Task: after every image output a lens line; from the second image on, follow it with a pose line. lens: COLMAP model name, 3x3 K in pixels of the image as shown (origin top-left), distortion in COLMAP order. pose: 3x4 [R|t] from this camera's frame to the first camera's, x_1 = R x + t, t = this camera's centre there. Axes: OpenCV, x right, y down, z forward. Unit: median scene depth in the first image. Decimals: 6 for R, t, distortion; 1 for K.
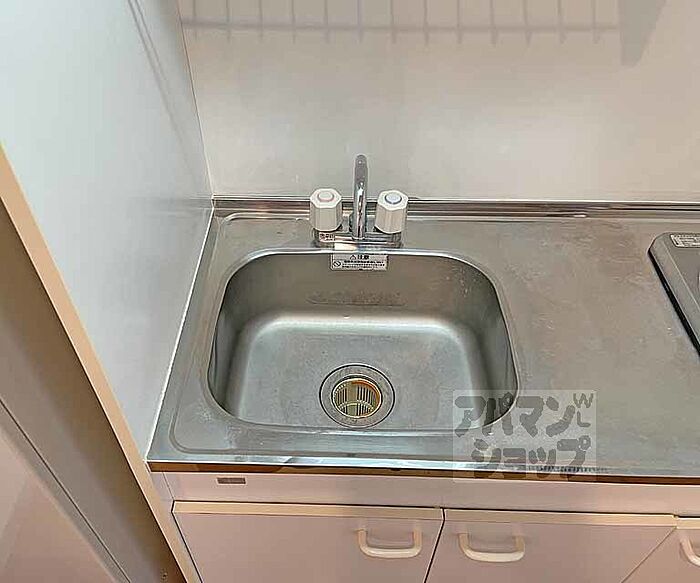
lens RADIAL K [[581.8, 0, 342.1], [0, 581.8, 278.7], [0, 0, 1]] dist [0.052592, -0.027884]
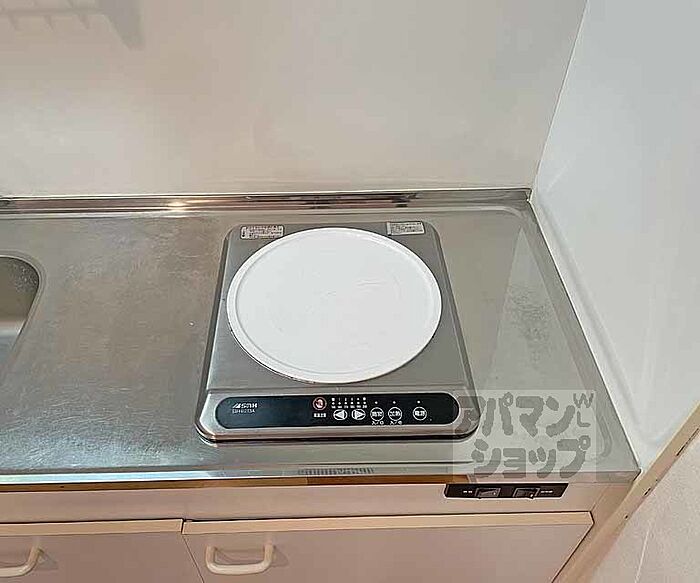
lens RADIAL K [[622.8, 0, 348.0], [0, 622.8, 288.8], [0, 0, 1]] dist [0.055915, -0.041443]
pose [[0.999234, -0.037251, 0.011972, 0.447907], [0.037043, 0.999166, 0.017165, 0.009777], [-0.012602, -0.016708, 0.999781, -0.011504]]
